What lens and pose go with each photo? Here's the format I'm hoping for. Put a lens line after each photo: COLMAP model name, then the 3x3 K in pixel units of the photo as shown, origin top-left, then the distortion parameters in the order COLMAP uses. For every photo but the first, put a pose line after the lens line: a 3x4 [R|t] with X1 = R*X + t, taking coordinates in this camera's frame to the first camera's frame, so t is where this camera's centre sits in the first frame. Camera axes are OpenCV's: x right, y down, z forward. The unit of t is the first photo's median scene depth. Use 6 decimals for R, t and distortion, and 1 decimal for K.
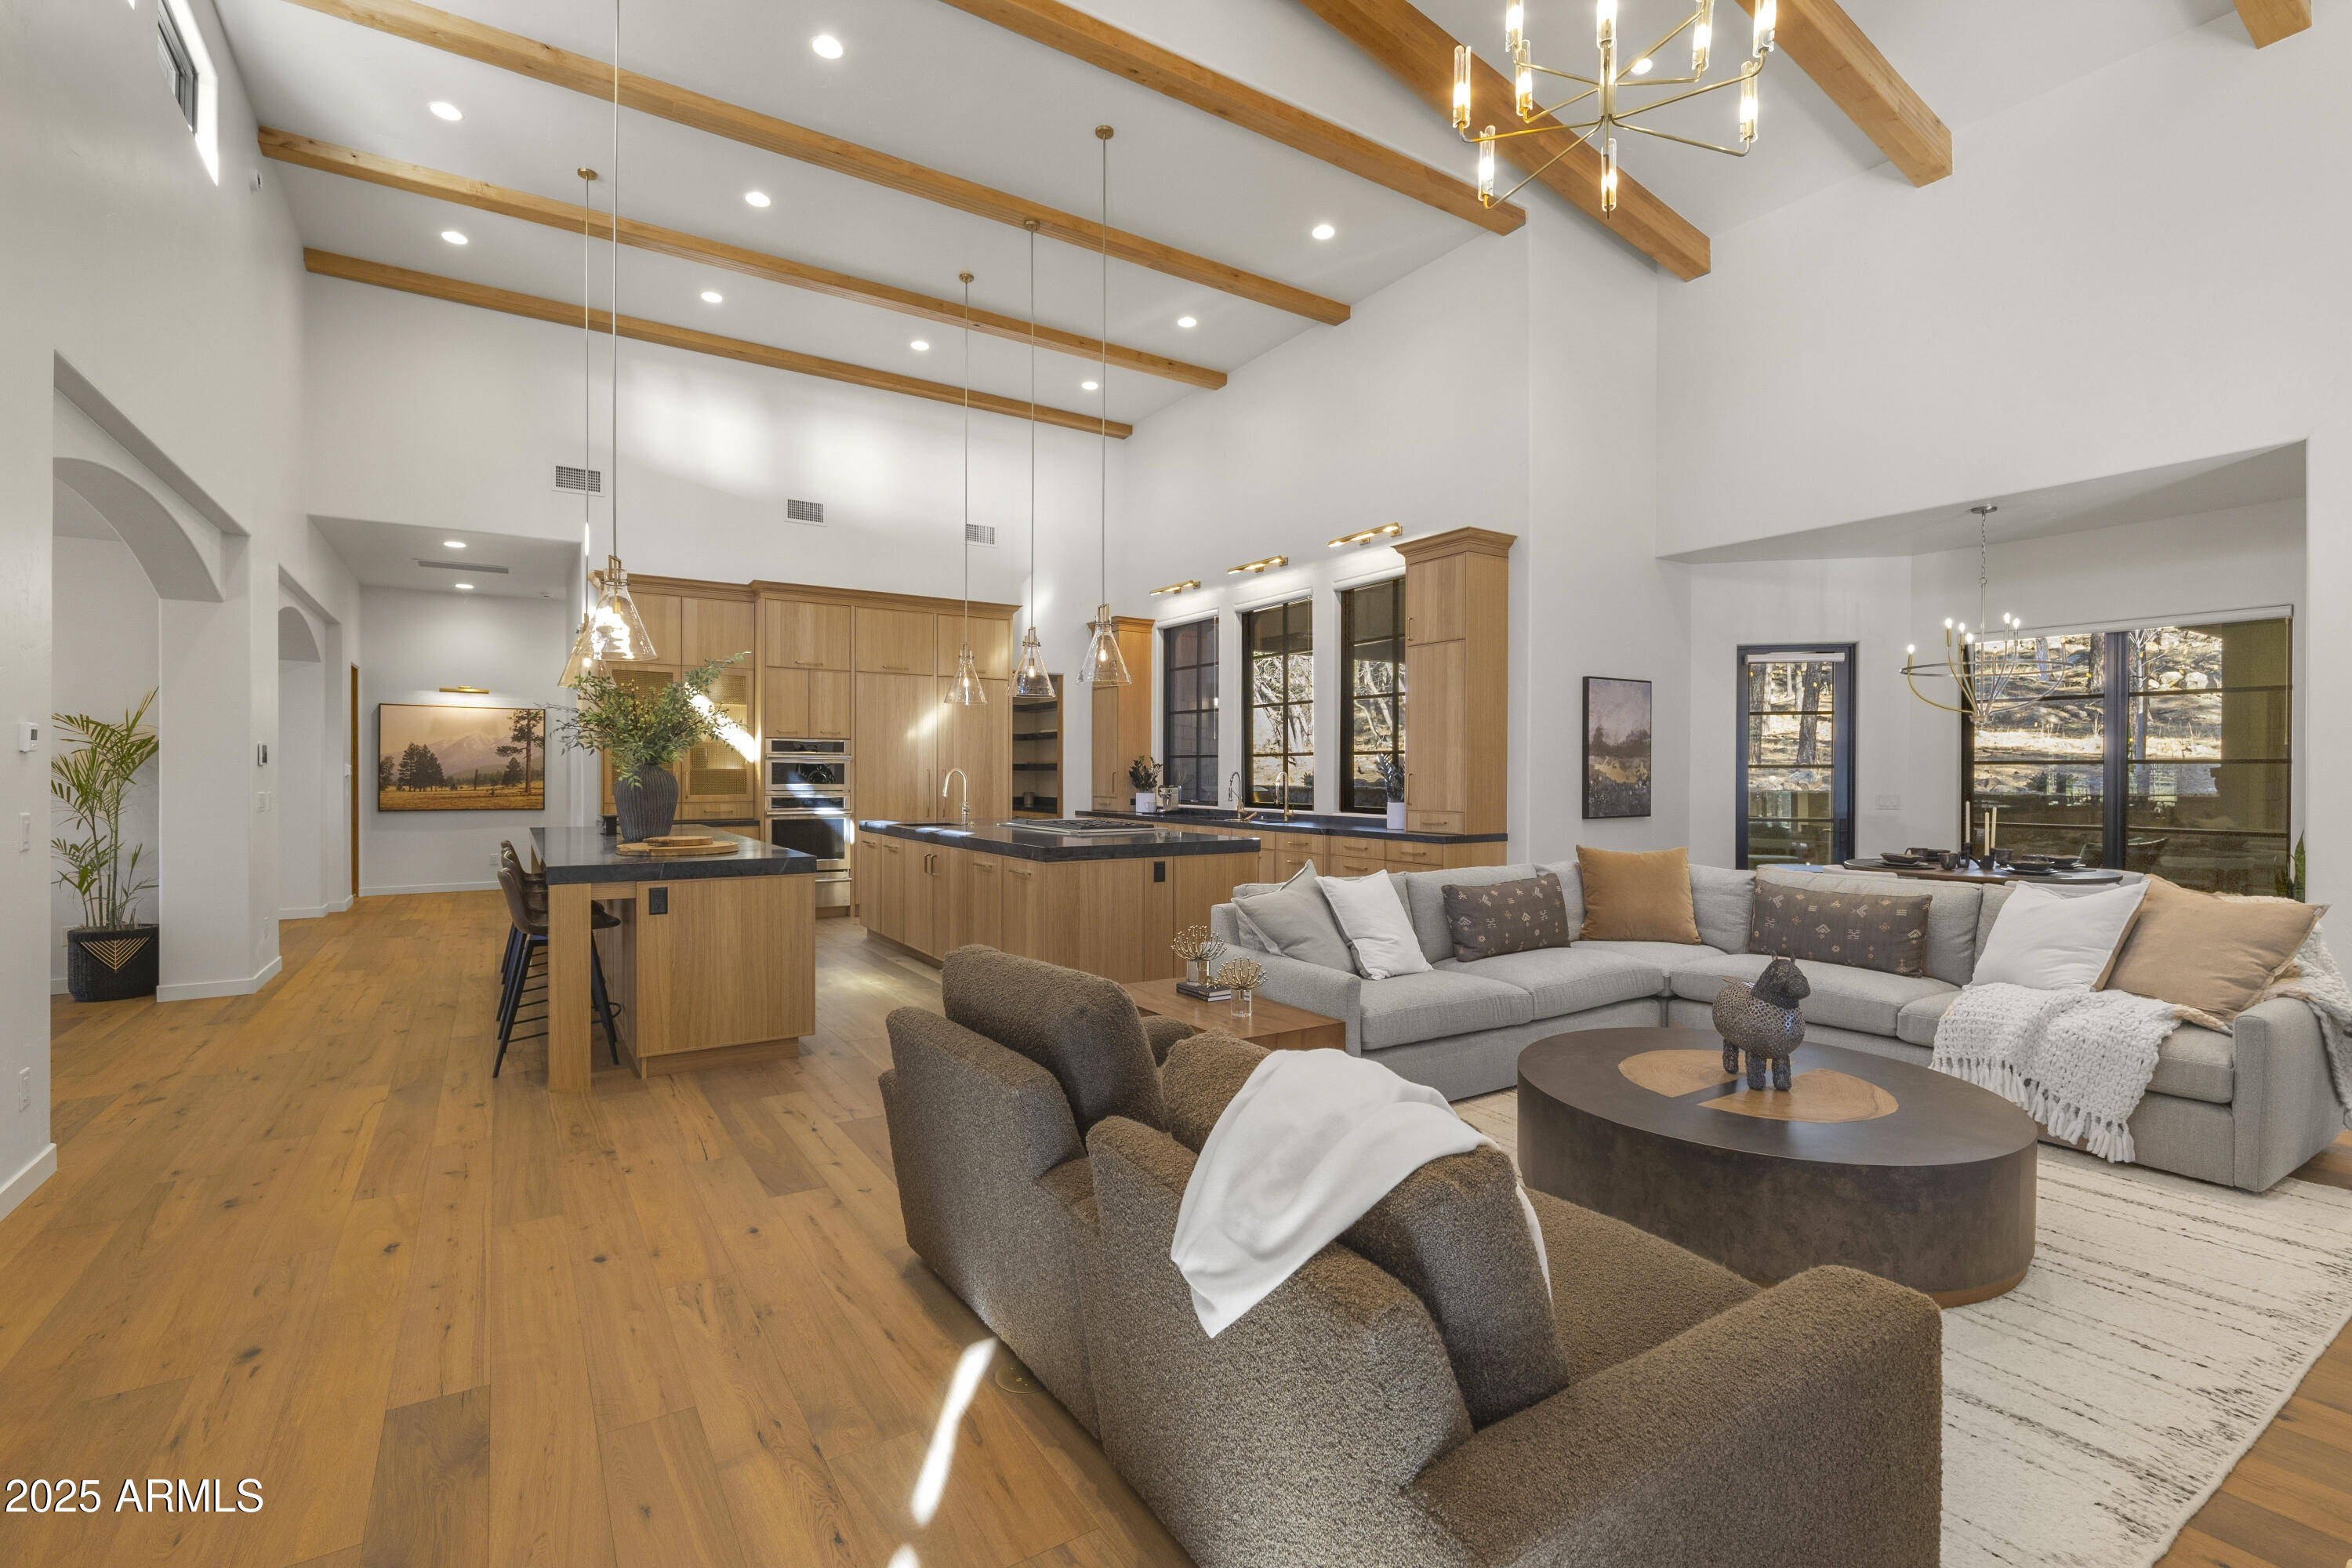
lens RADIAL K [[1041.2, 0, 1183.5], [0, 1041.2, 812.9], [0, 0, 1]] dist [-0.003756, 0.001096]
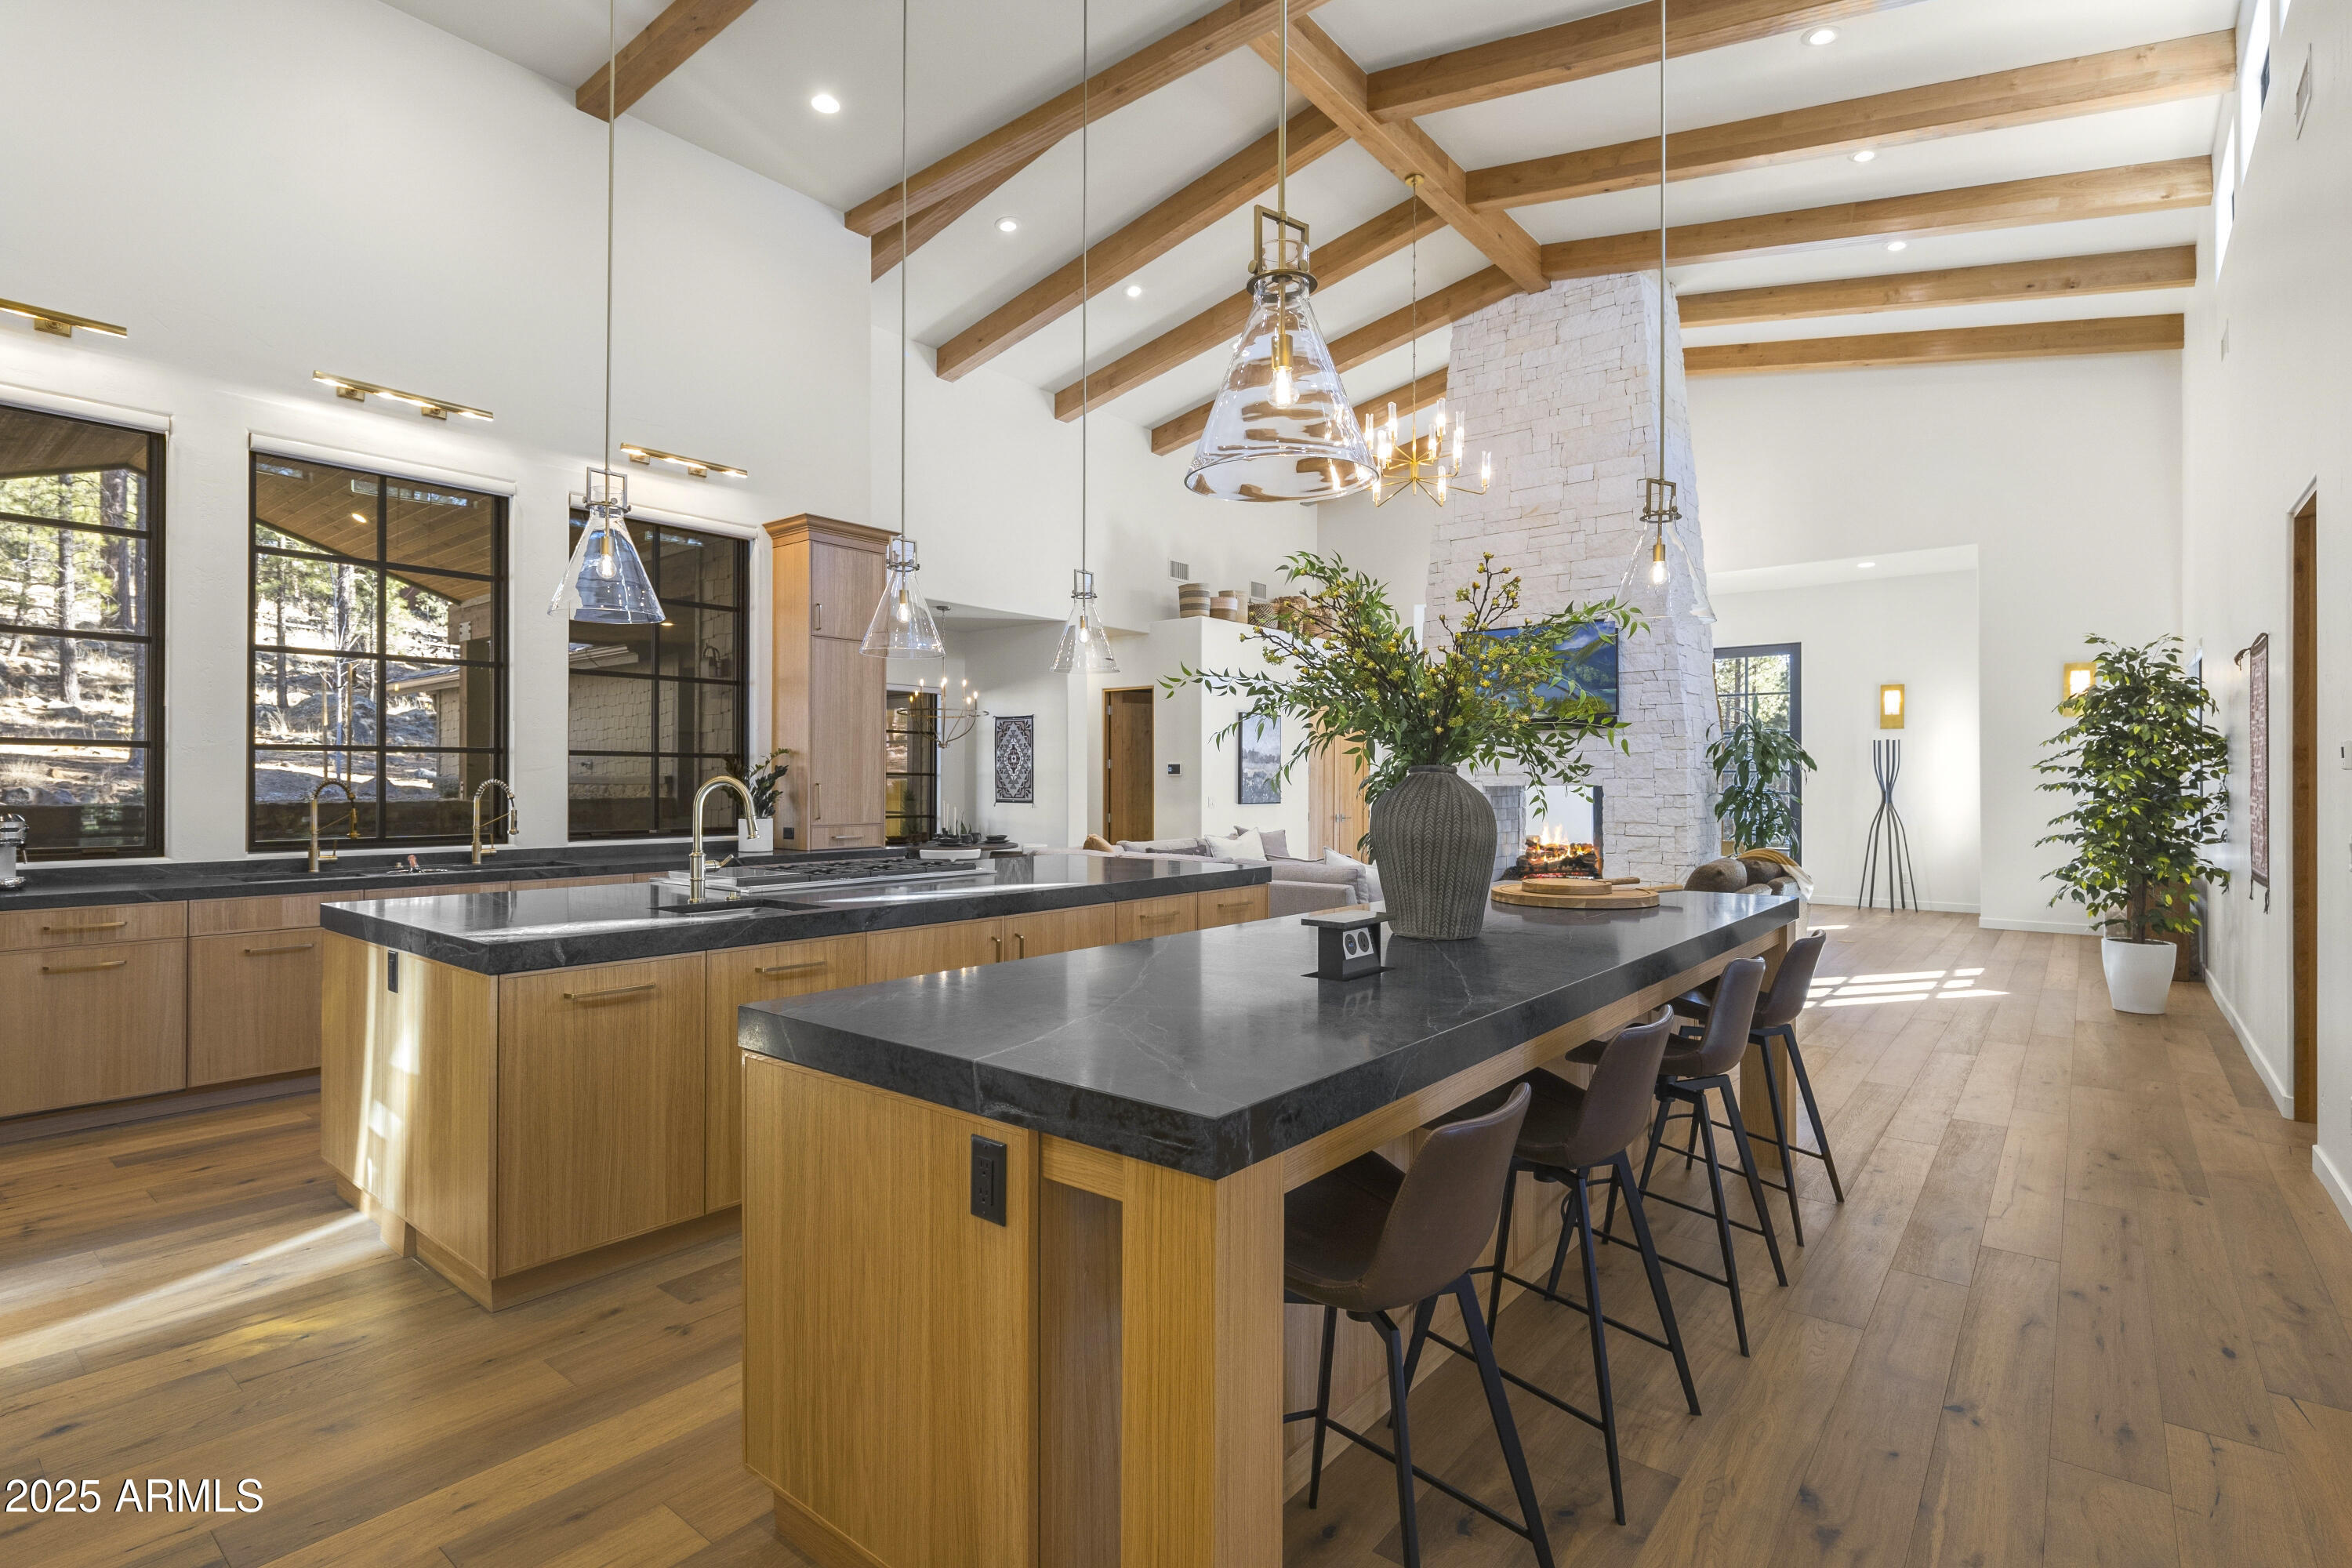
lens RADIAL K [[1121.9, 0, 1176.5], [0, 1121.9, 784.4], [0, 0, 1]] dist [0.005288, 0.000194]
pose [[-0.300983, -0.003615, 0.953623, -0.678107], [0.031252, 0.999418, 0.013652, -0.034754], [-0.953117, 0.033911, -0.300695, 0.889795]]
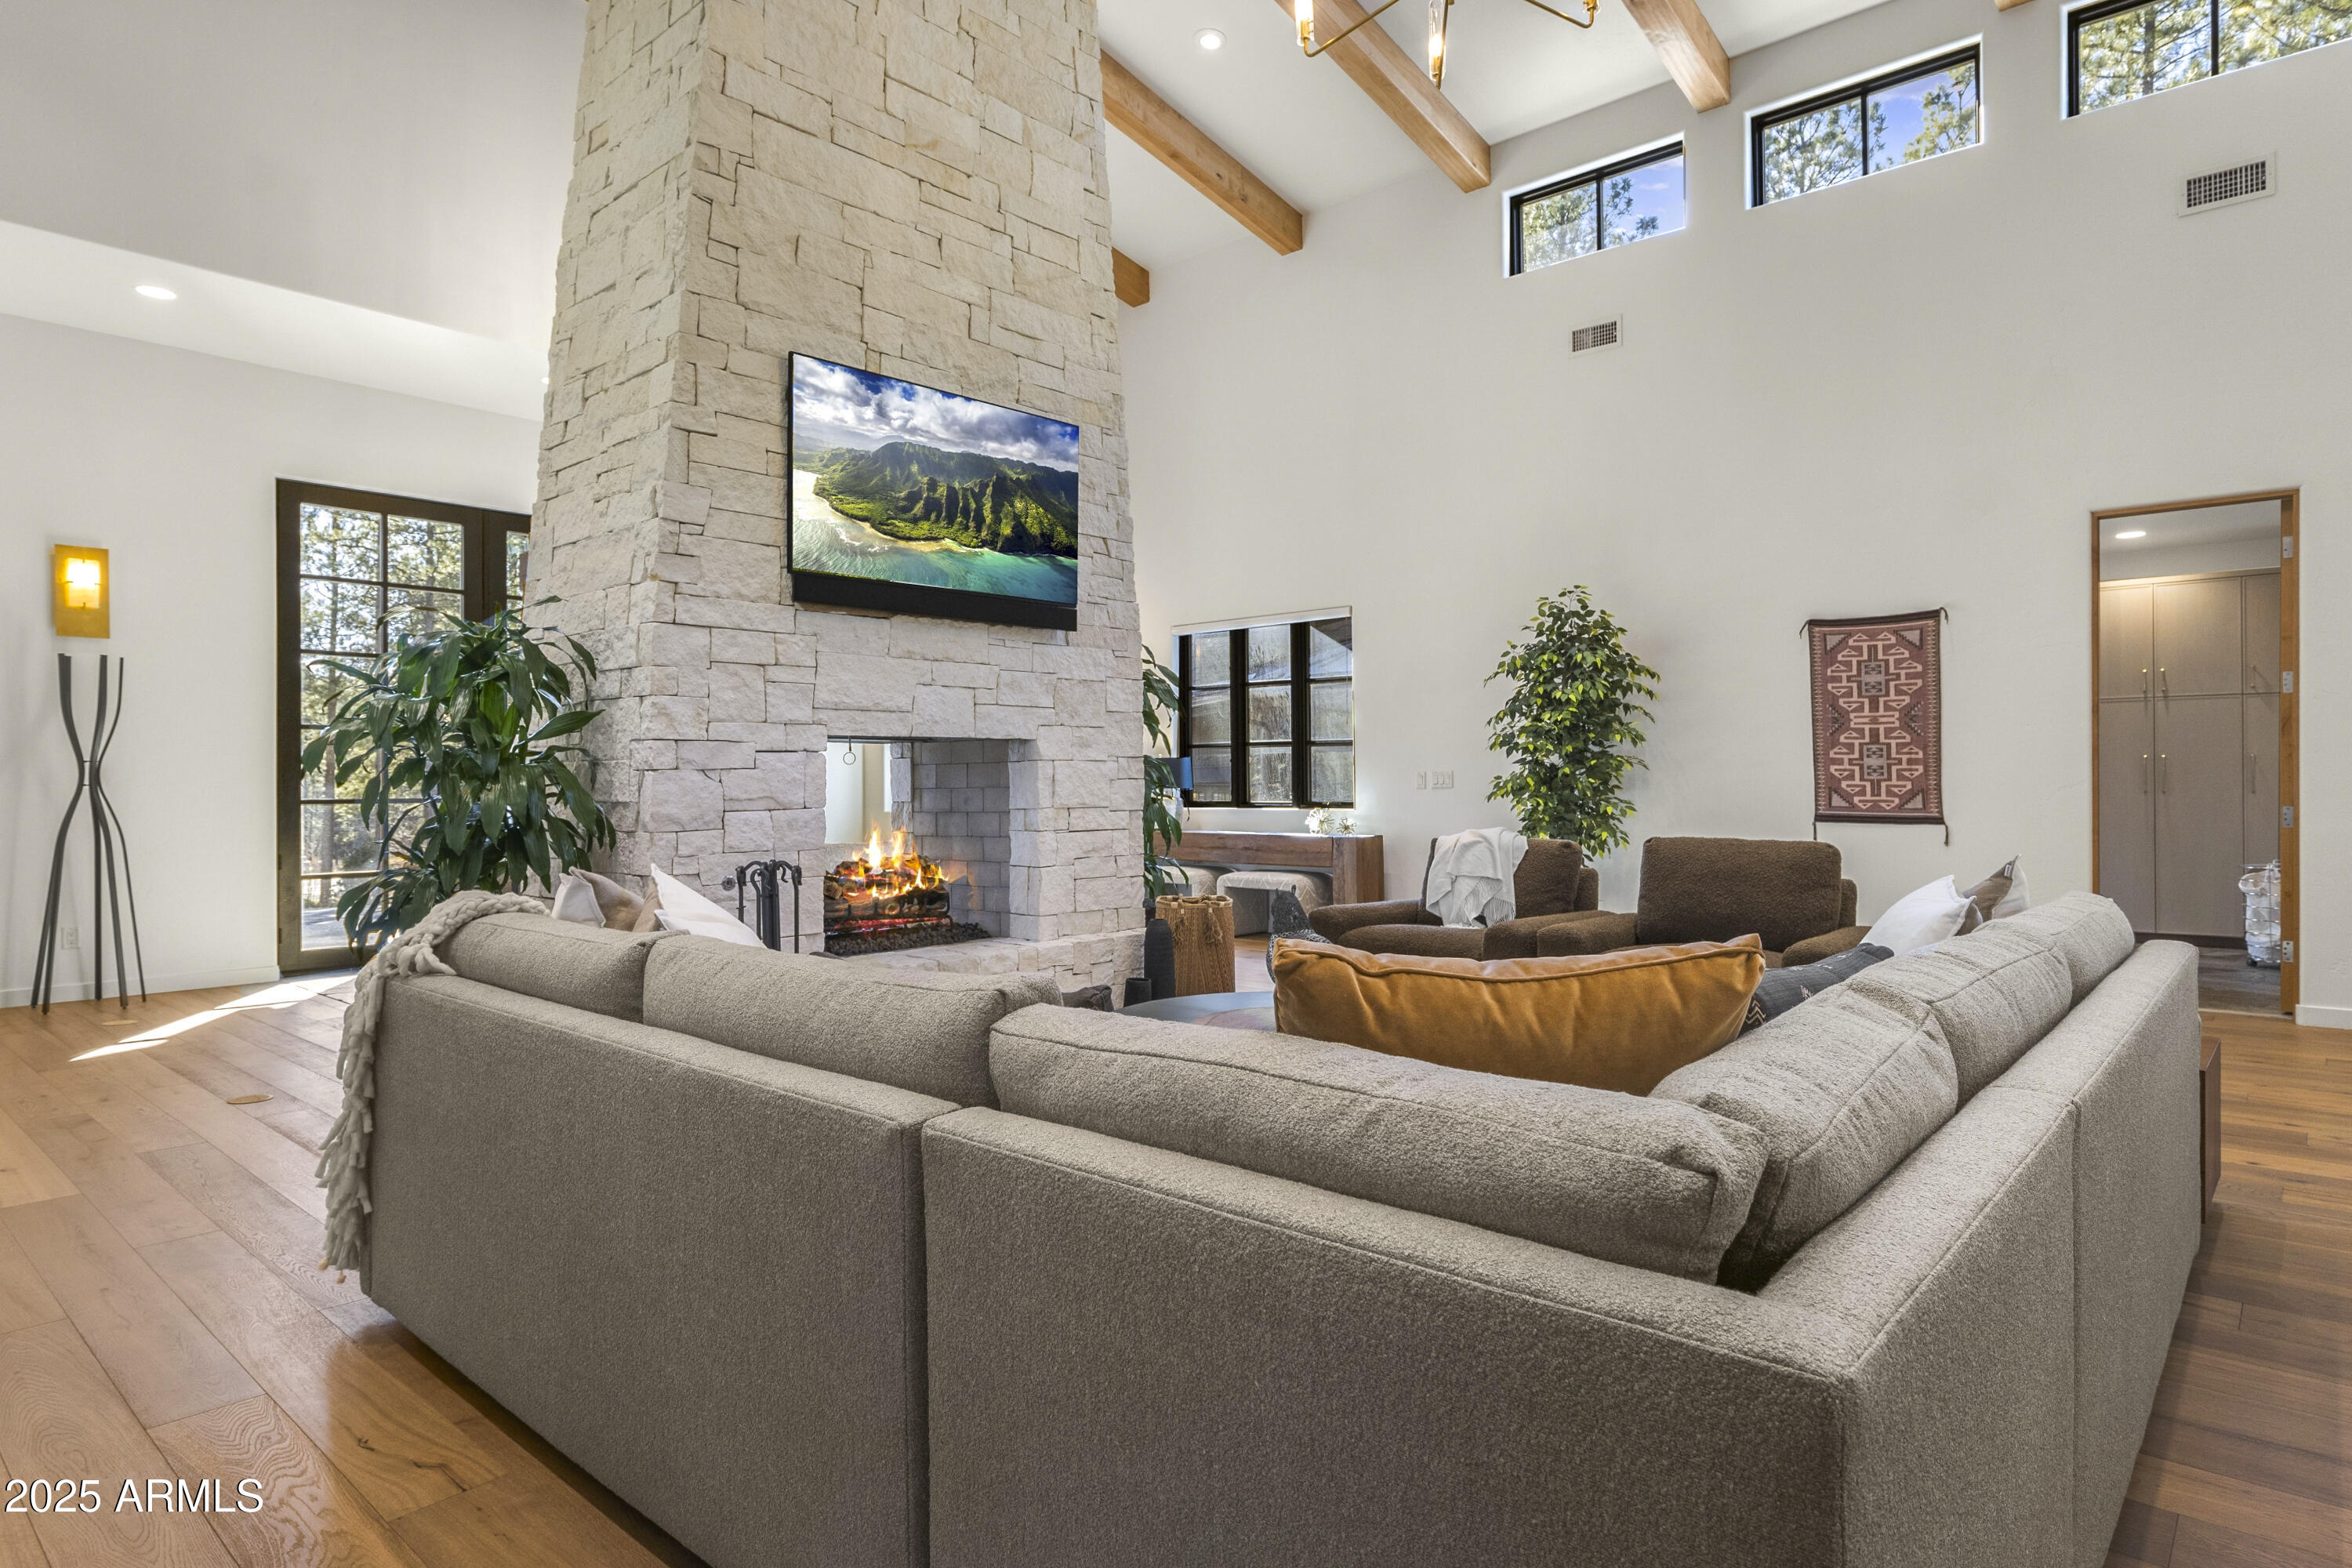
lens RADIAL K [[1303.3, 0, 1170.8], [0, 1303.3, 774.4], [0, 0, 1]] dist [0.001872, -0.002004]
pose [[-0.965315, 0.003085, -0.261070, 0.378804], [-0.004153, 0.999622, 0.027169, -0.005038], [0.261055, 0.027311, -0.964938, 0.822190]]
